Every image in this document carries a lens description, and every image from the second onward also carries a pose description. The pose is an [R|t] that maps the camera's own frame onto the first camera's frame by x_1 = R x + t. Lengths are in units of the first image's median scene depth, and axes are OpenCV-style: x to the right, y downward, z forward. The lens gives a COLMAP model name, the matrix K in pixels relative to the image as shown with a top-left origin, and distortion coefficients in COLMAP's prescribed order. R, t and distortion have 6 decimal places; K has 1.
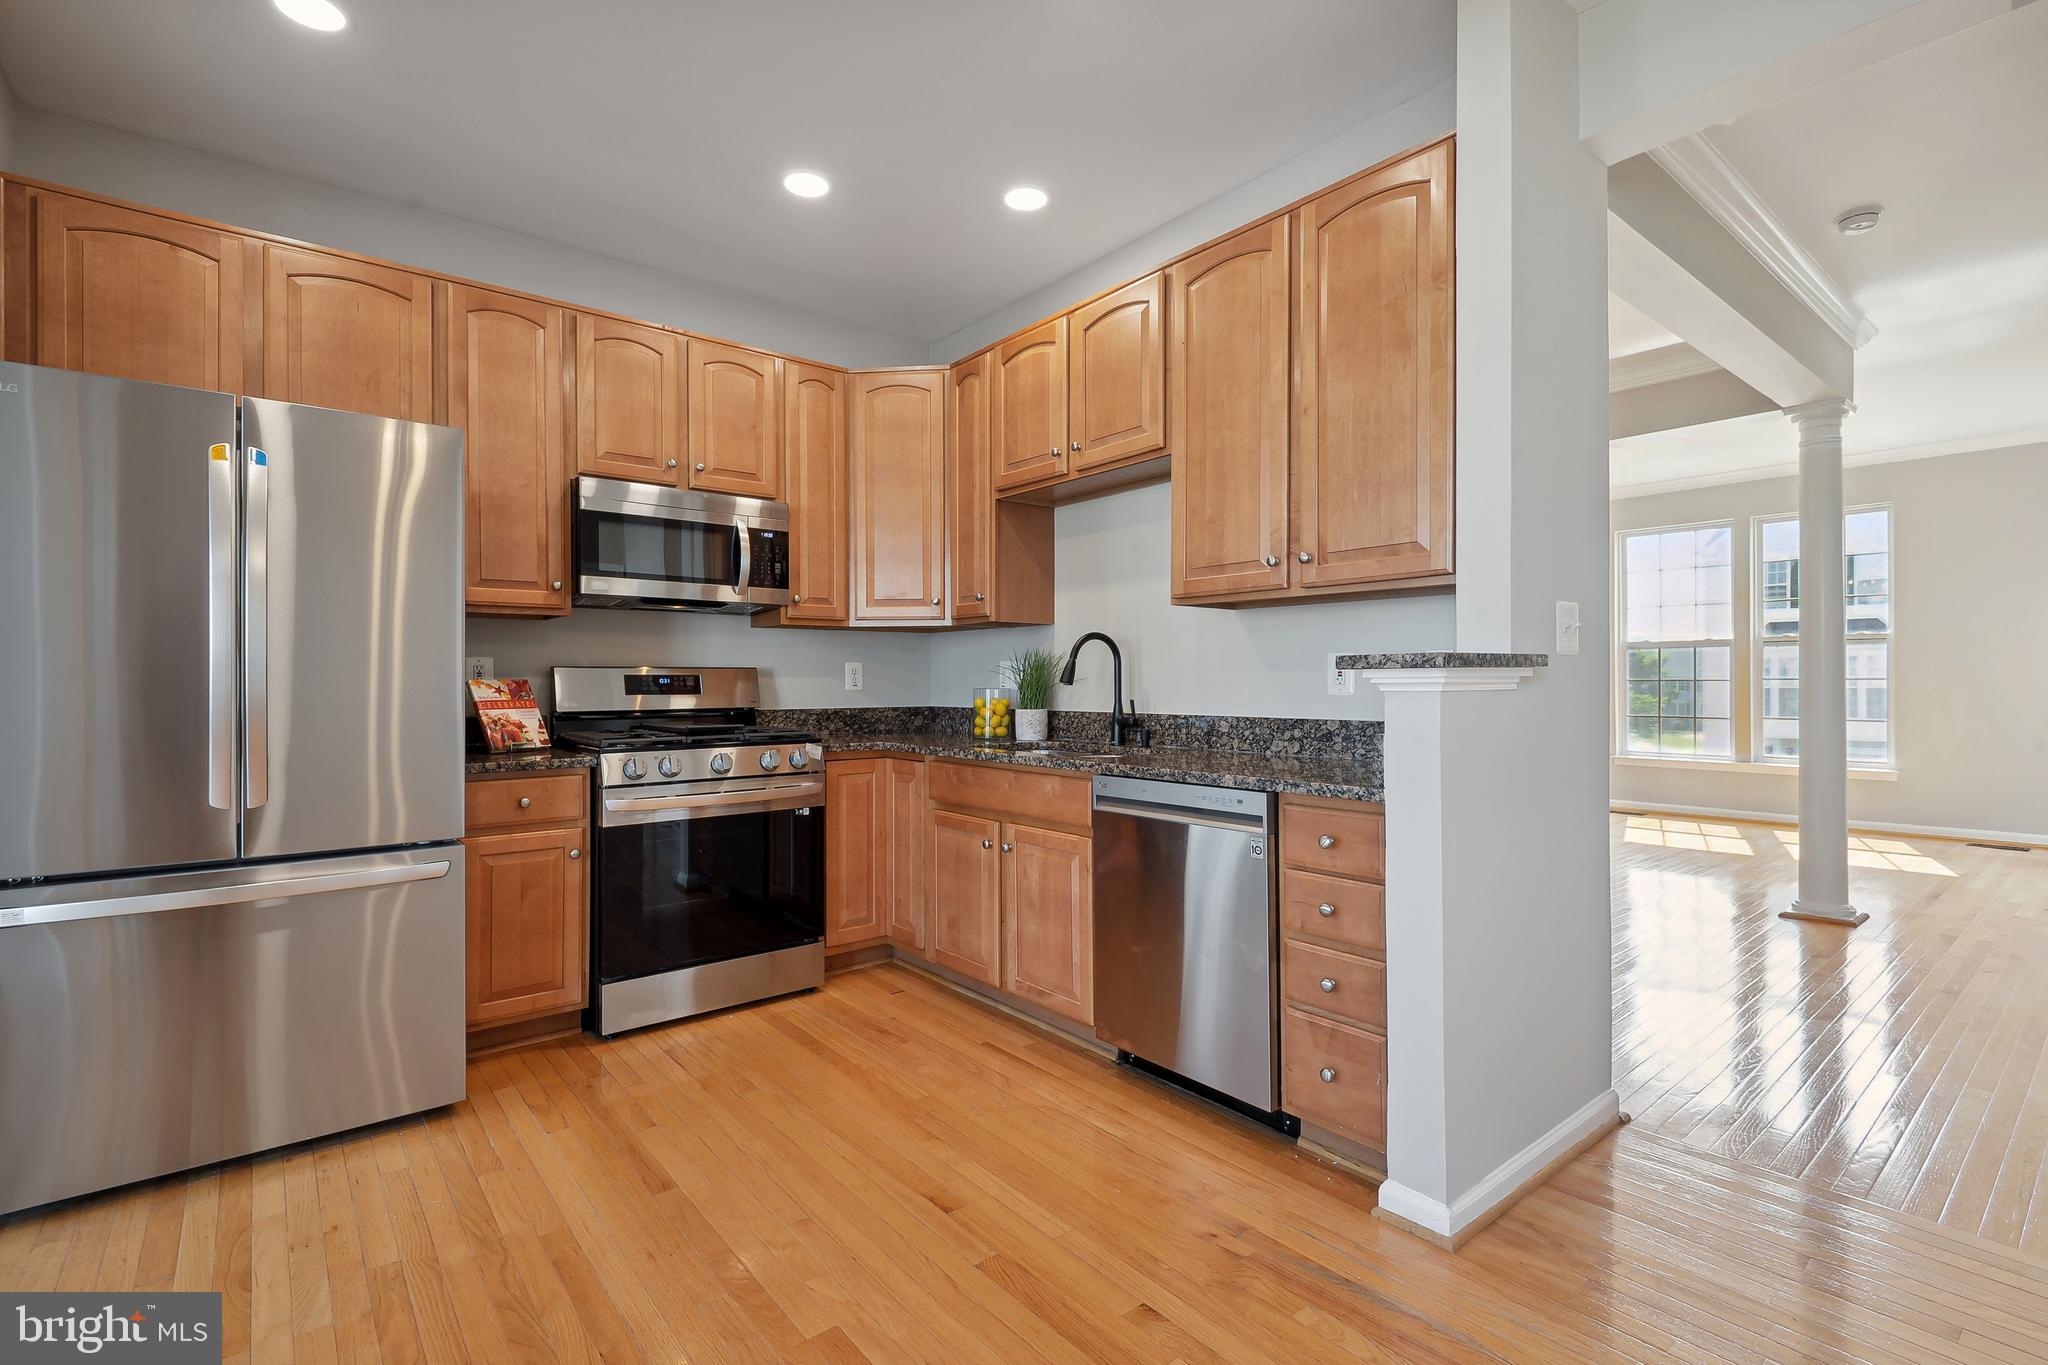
lens RADIAL K [[946.5, 0, 1027.1], [0, 946.5, 678.5], [0, 0, 1]] dist [0.030730, -0.024441]
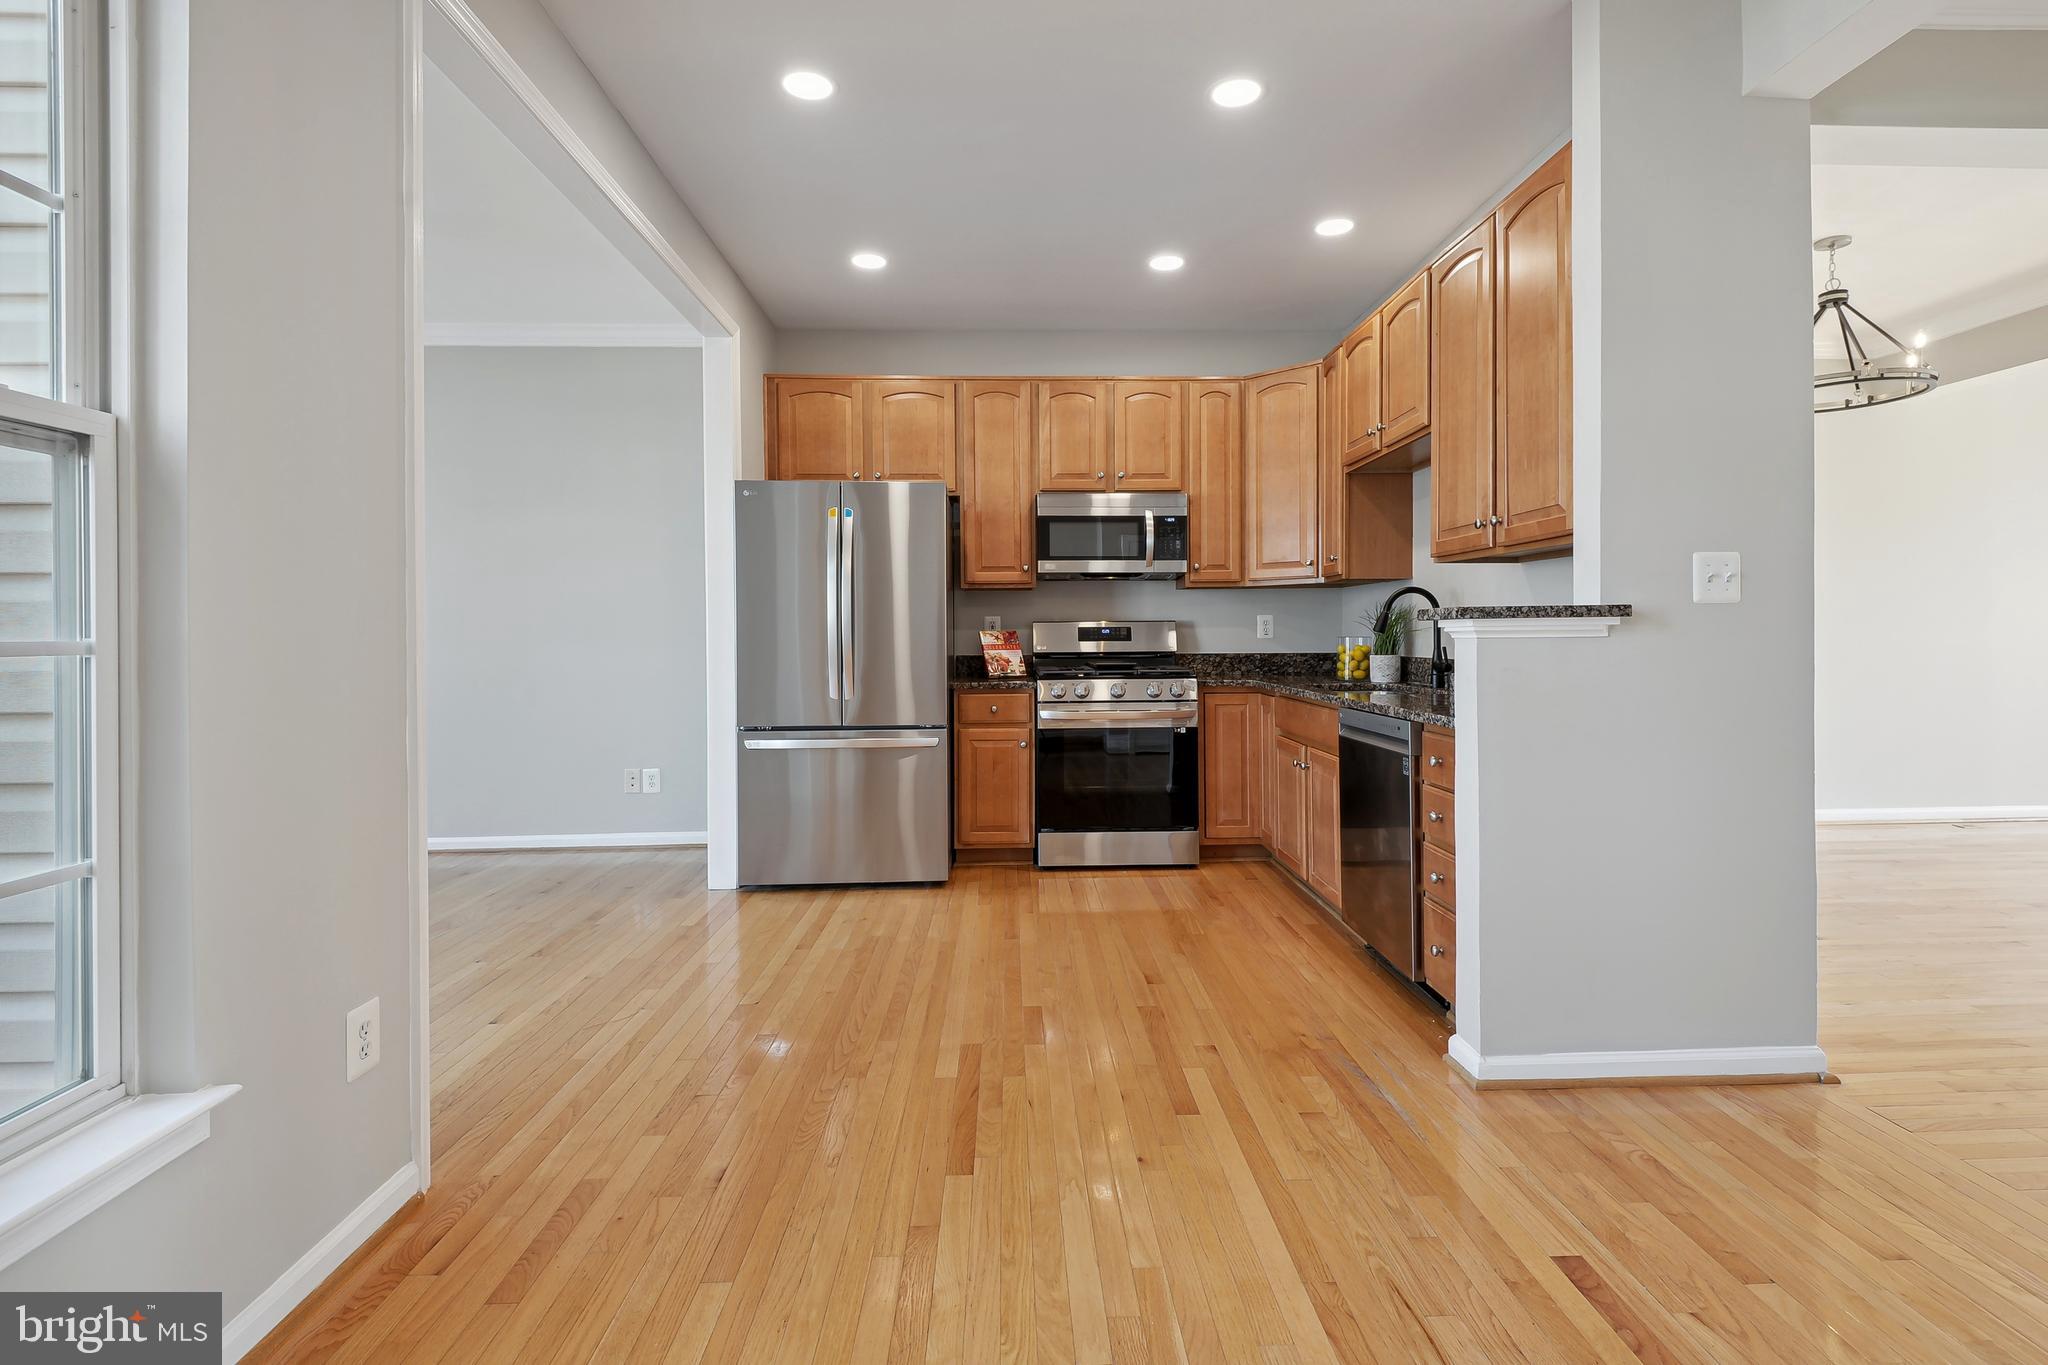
lens RADIAL K [[977.8, 0, 1032.6], [0, 977.8, 634.4], [0, 0, 1]] dist [0.032390, -0.021015]
pose [[0.792609, -0.001510, -0.609729, 0.435891], [0.005653, 0.999972, 0.004872, -0.000386], [0.609705, -0.007309, 0.792595, -0.205550]]
